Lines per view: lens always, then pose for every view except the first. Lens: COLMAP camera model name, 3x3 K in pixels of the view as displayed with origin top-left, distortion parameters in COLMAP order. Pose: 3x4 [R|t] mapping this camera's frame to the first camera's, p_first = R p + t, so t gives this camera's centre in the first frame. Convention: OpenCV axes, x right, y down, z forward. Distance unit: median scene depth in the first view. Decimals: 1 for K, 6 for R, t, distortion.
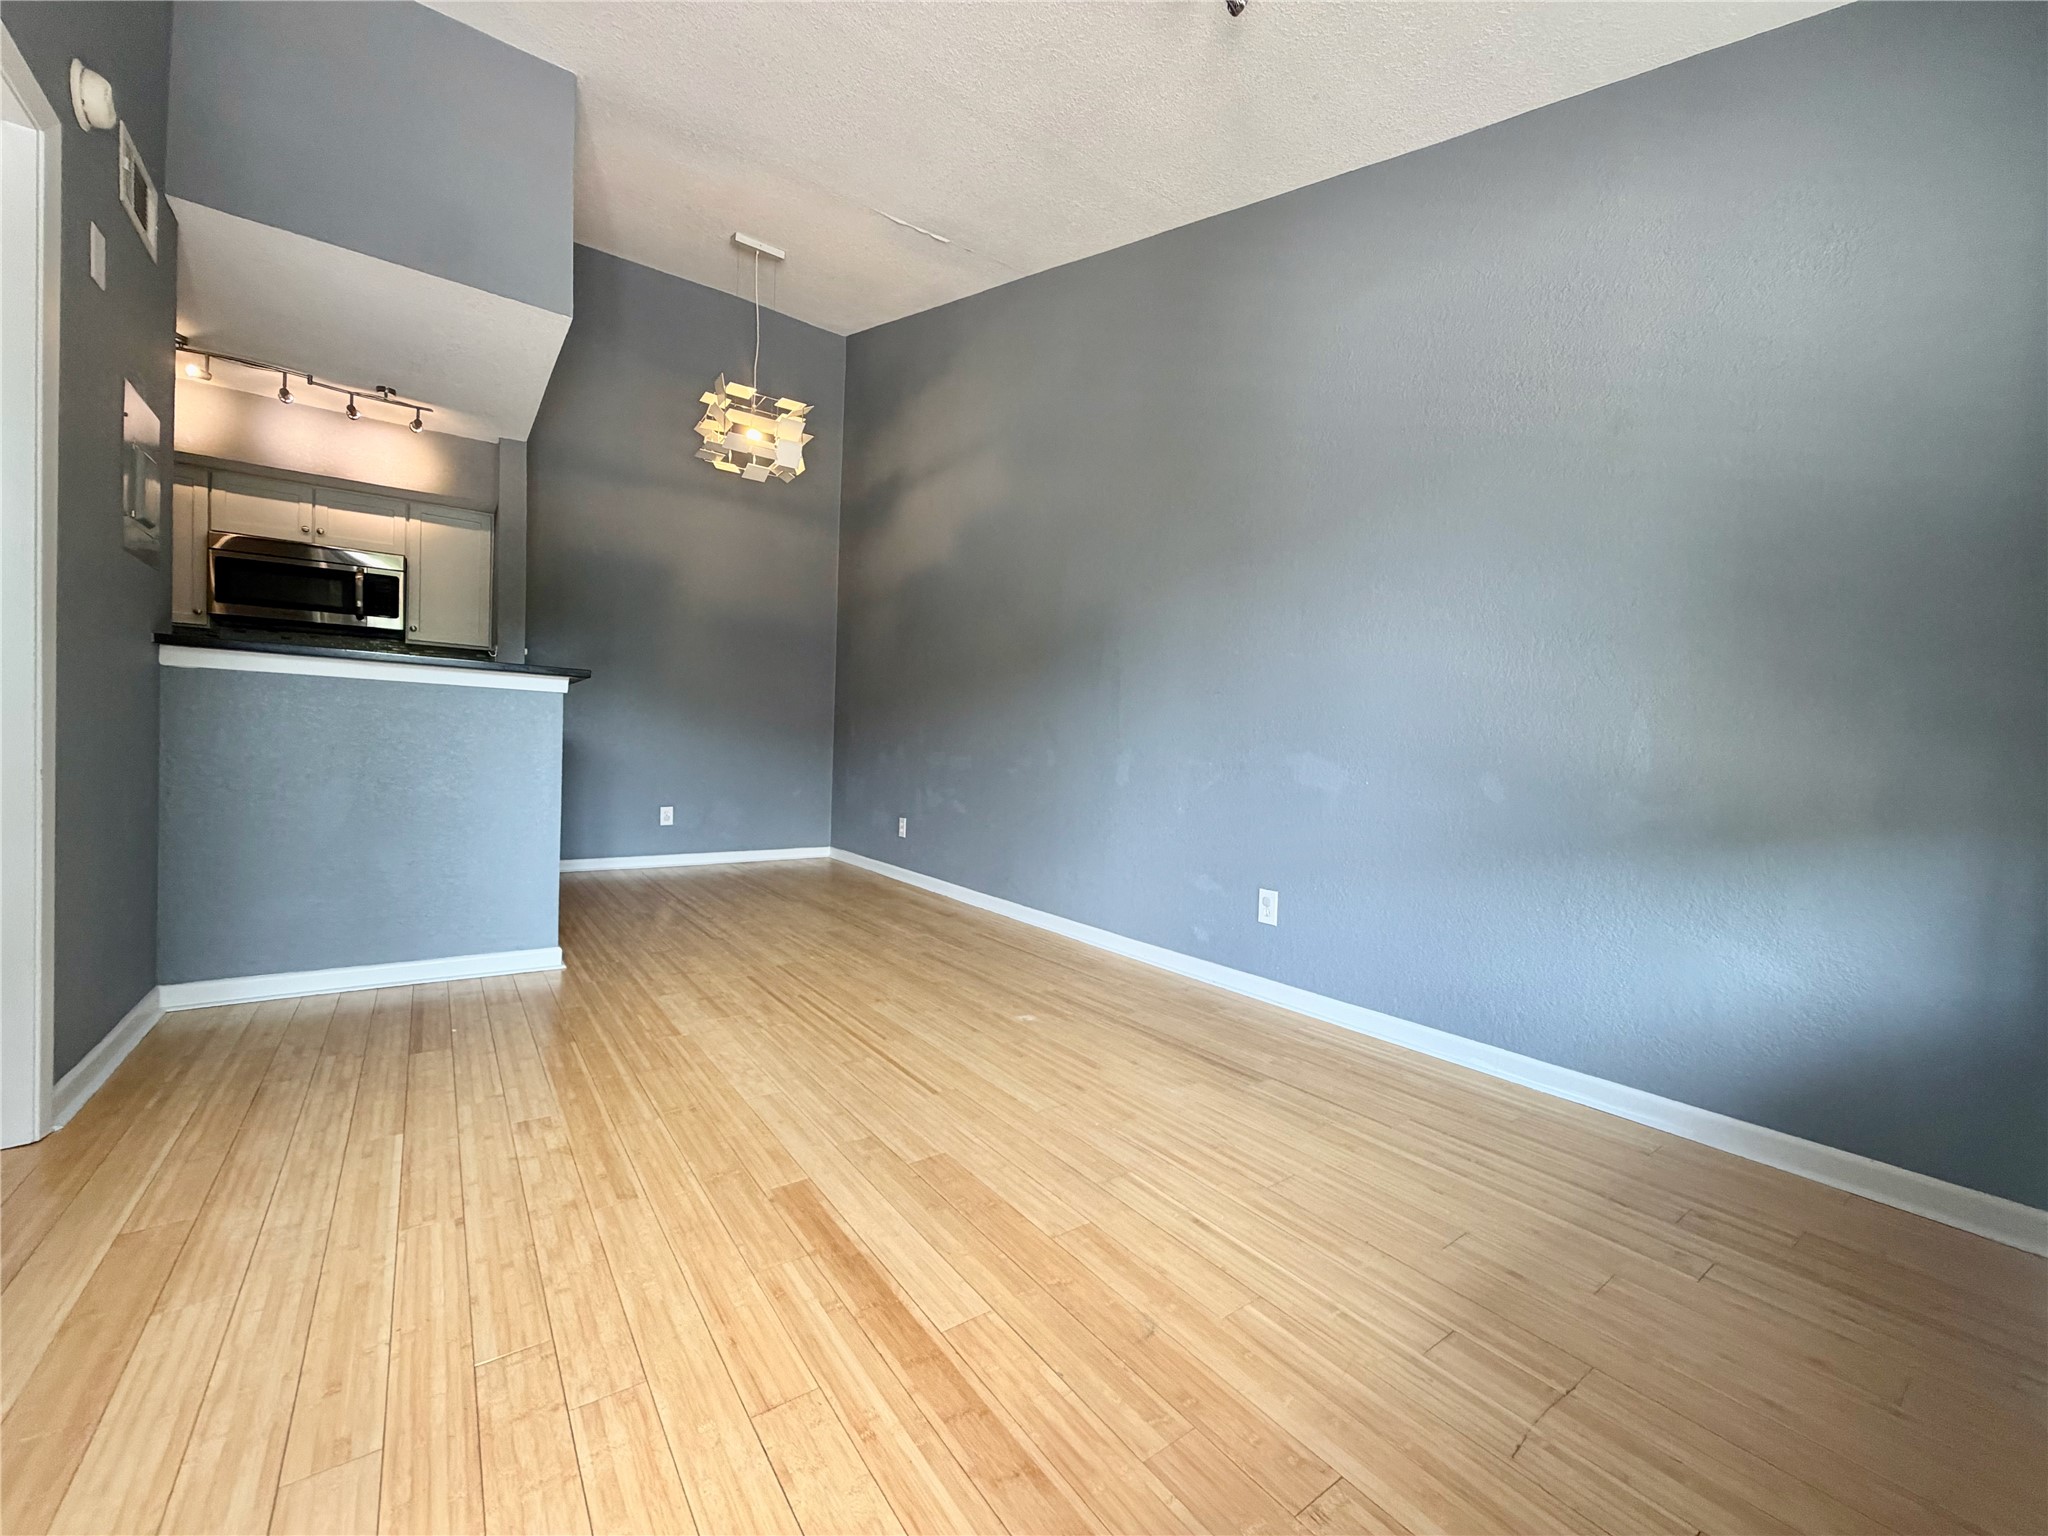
lens RADIAL K [[819.3, 0, 1020.9], [0, 819.3, 767.9], [0, 0, 1]] dist [0.000189, -0.000185]
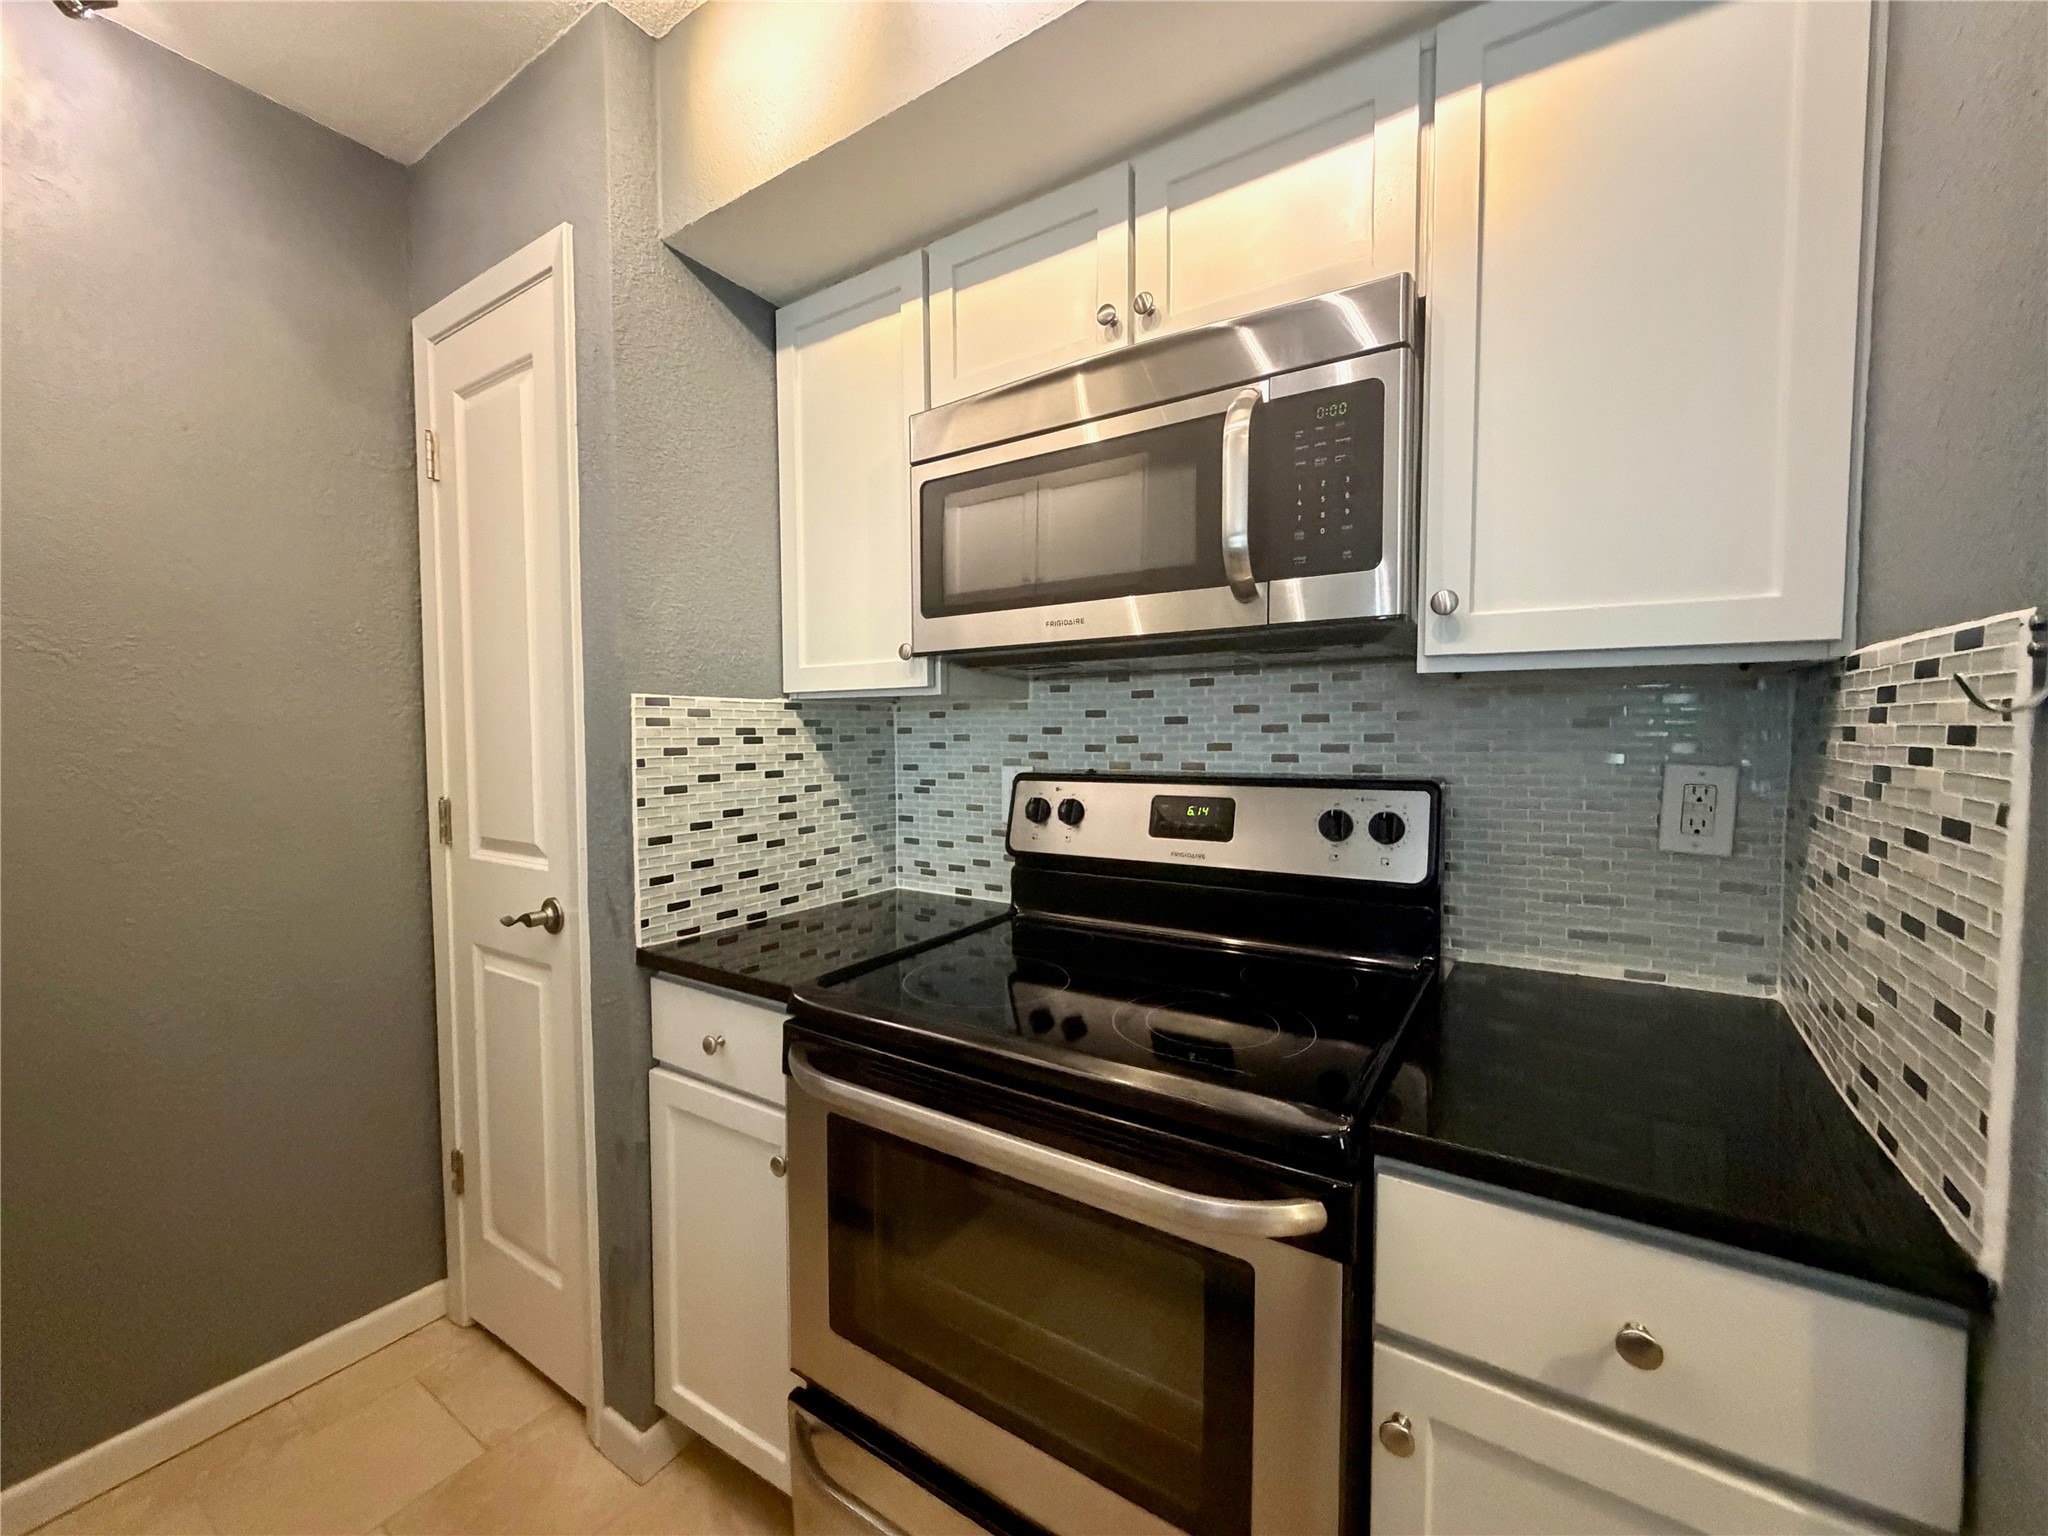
lens RADIAL K [[819.3, 0, 1020.9], [0, 819.3, 767.9], [0, 0, 1]] dist [0.000189, -0.000185]
pose [[0.356131, 0.007784, -0.934404, -0.942223], [-0.008815, 0.999949, 0.004970, -0.205649], [0.934394, 0.006467, 0.356182, 1.333112]]
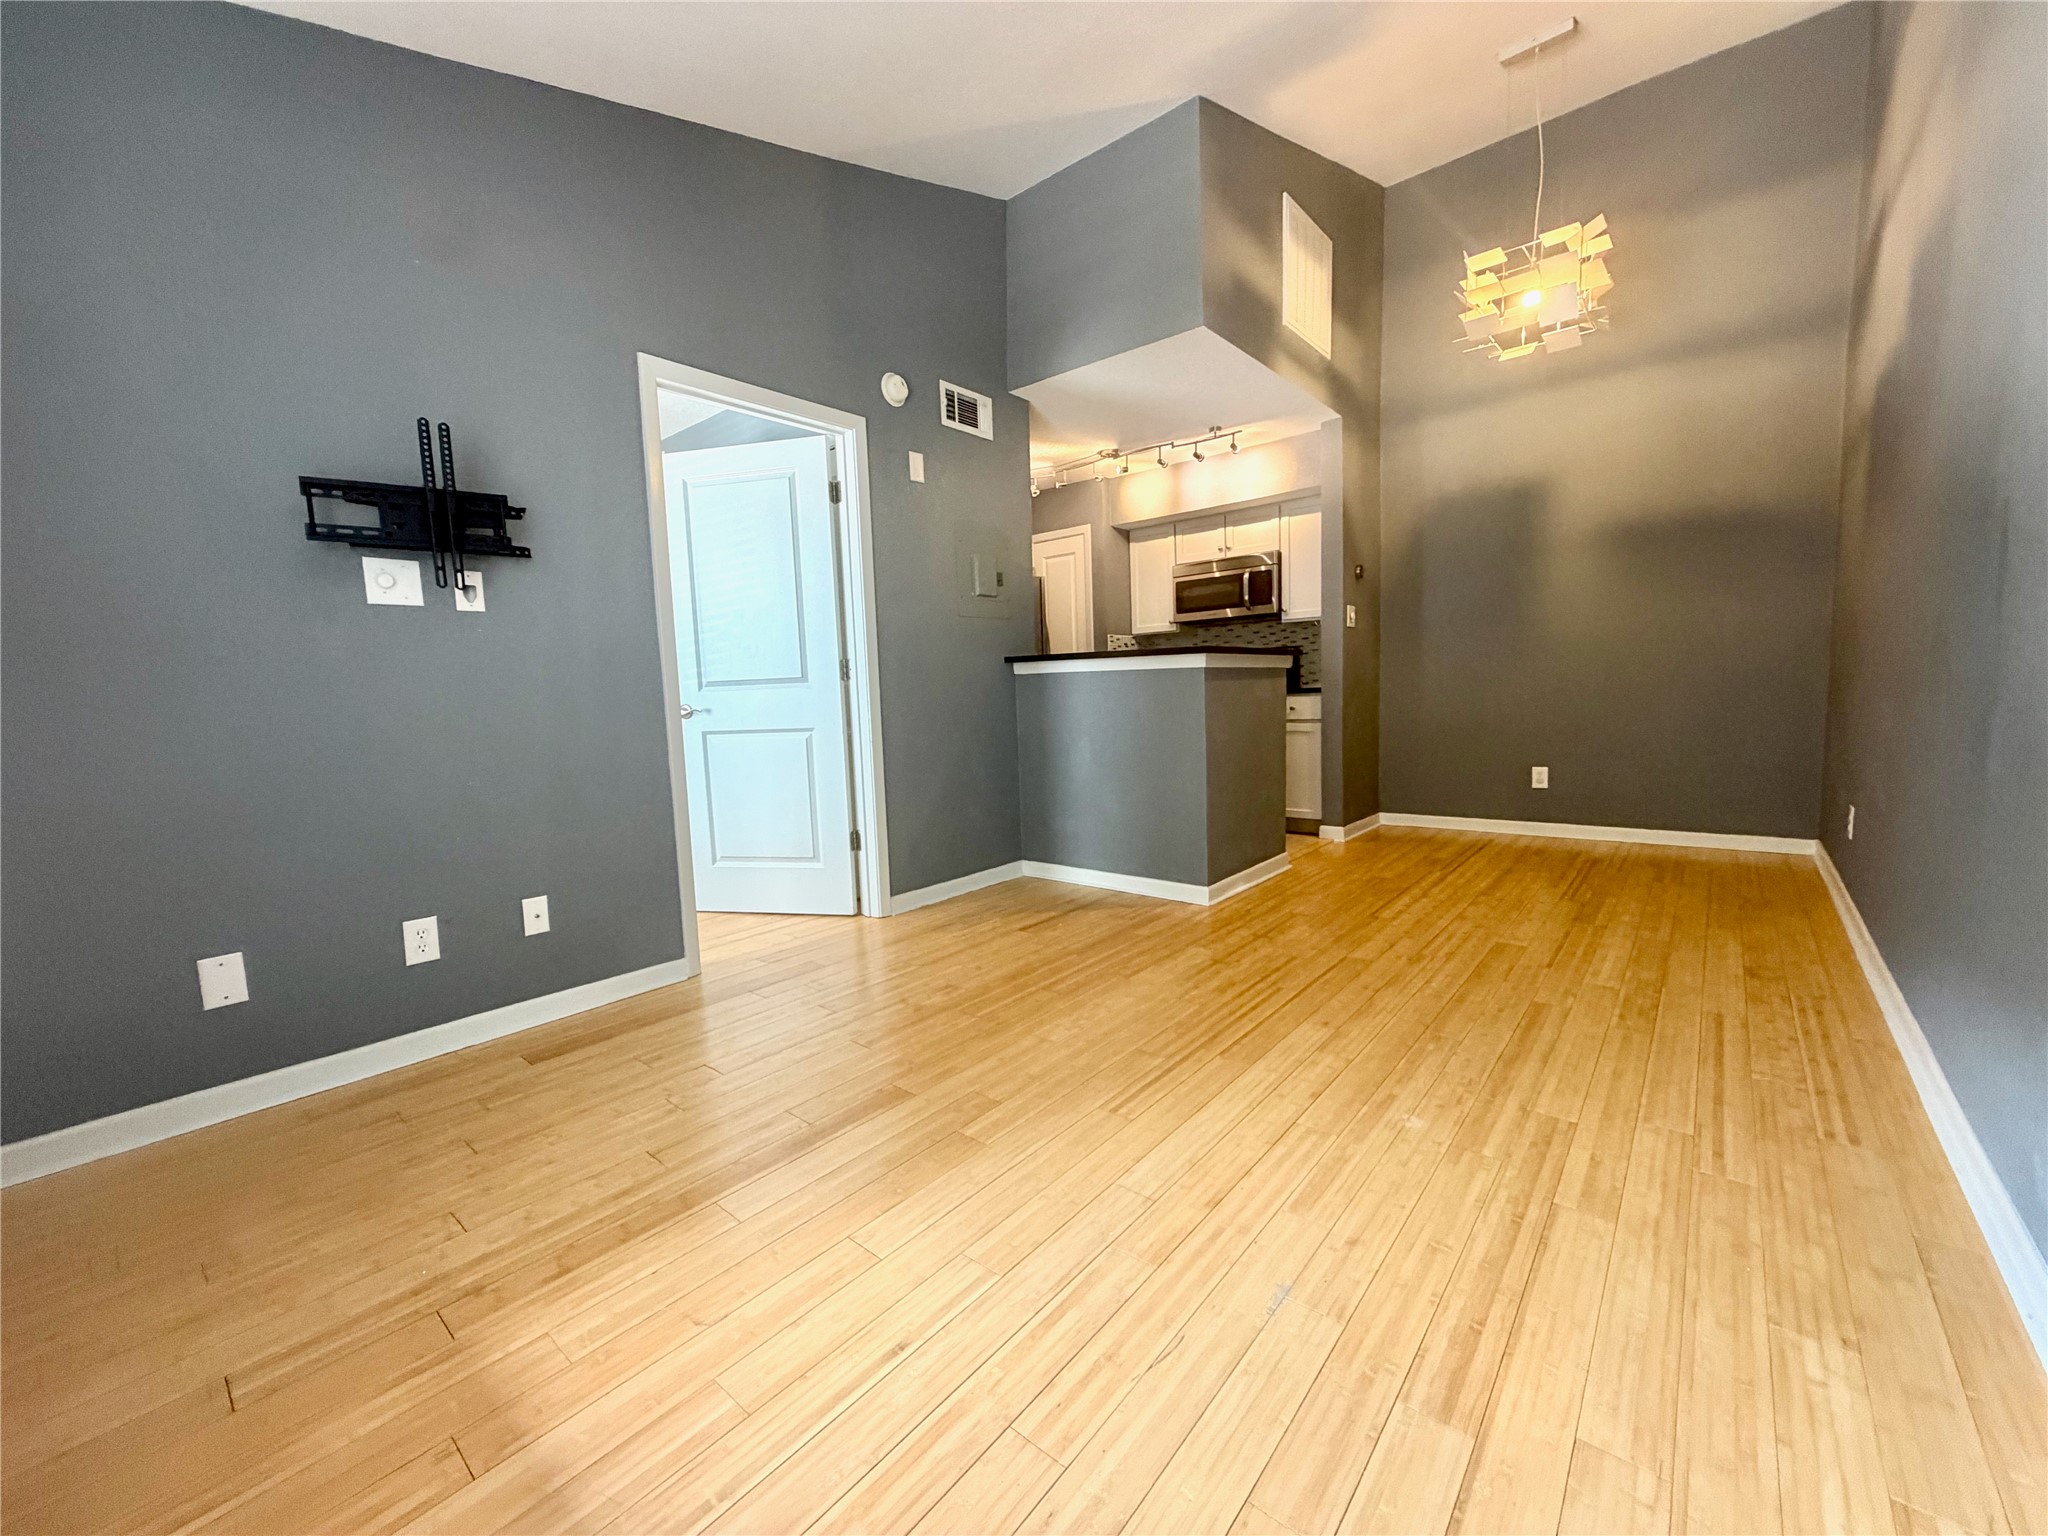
lens RADIAL K [[819.3, 0, 1020.9], [0, 819.3, 767.9], [0, 0, 1]] dist [0.000189, -0.000185]
pose [[0.234100, 0.052567, -0.970790, 0.567684], [0.019369, 0.998087, 0.058716, -0.026935], [0.972020, -0.032549, 0.232634, 0.550706]]
